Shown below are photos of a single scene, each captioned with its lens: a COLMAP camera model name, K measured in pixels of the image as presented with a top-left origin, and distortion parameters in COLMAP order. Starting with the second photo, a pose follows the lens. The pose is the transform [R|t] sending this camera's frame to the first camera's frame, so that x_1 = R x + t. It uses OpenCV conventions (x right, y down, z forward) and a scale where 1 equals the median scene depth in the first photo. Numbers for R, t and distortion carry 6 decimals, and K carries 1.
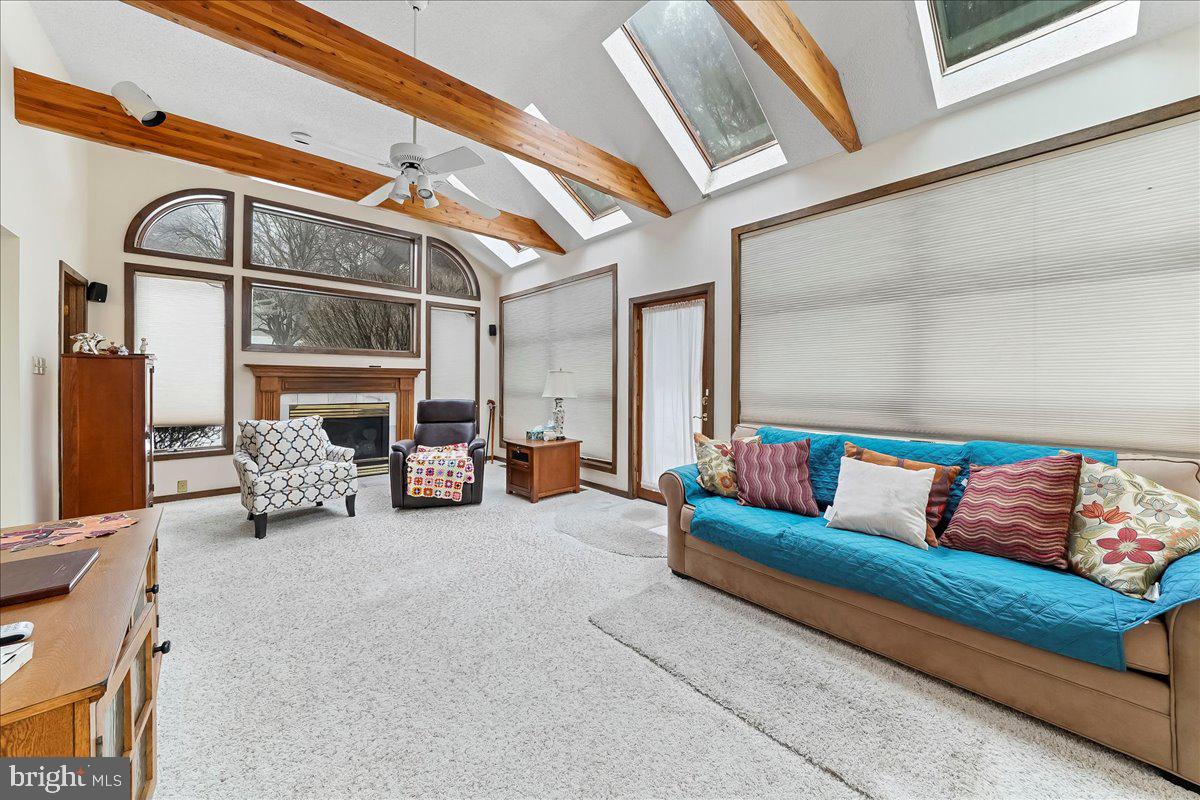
lens RADIAL K [[428.7, 0, 601.5], [0, 428.7, 380.3], [0, 0, 1]] dist [-0.007629, 0.000377]
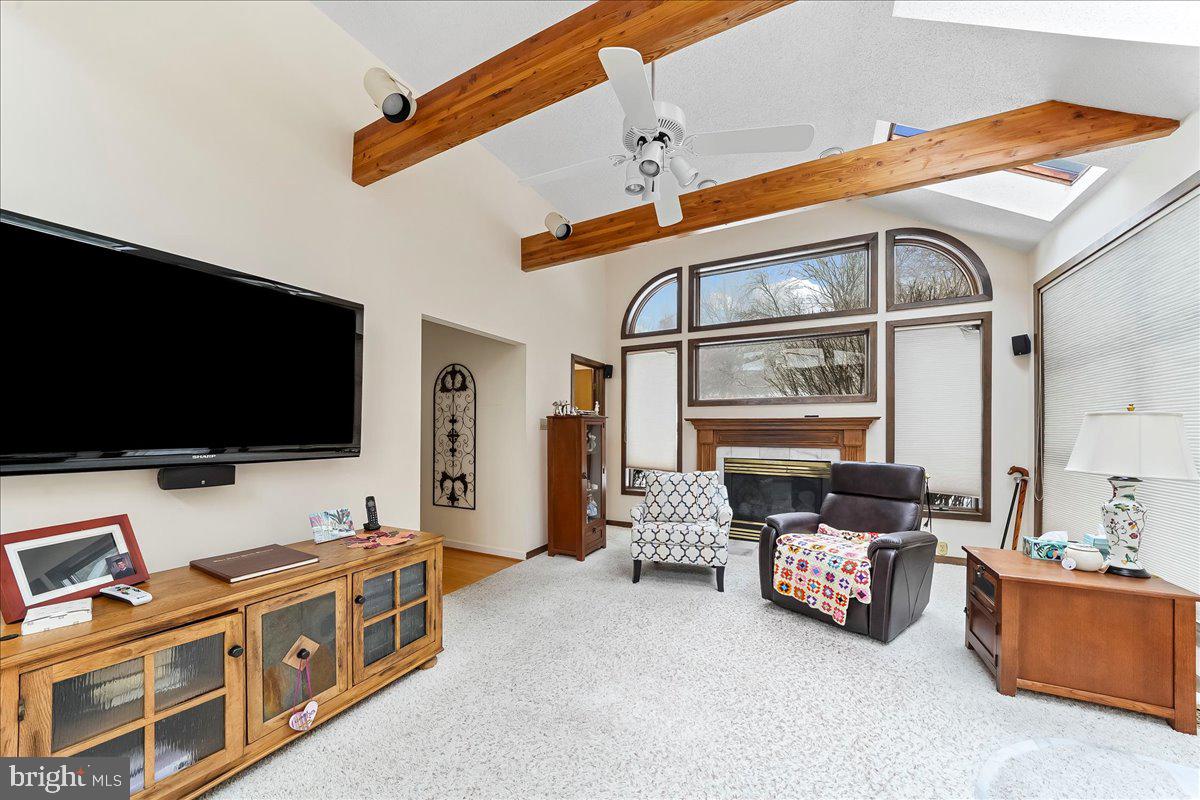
lens RADIAL K [[428.7, 0, 596.4], [0, 428.7, 429.9], [0, 0, 1]] dist [-0.007629, 0.000377]
pose [[0.337650, -0.005471, -0.941256, 0.128769], [0.002648, 0.999985, -0.004862, -0.003935], [0.941268, -0.000851, 0.337659, 0.406759]]
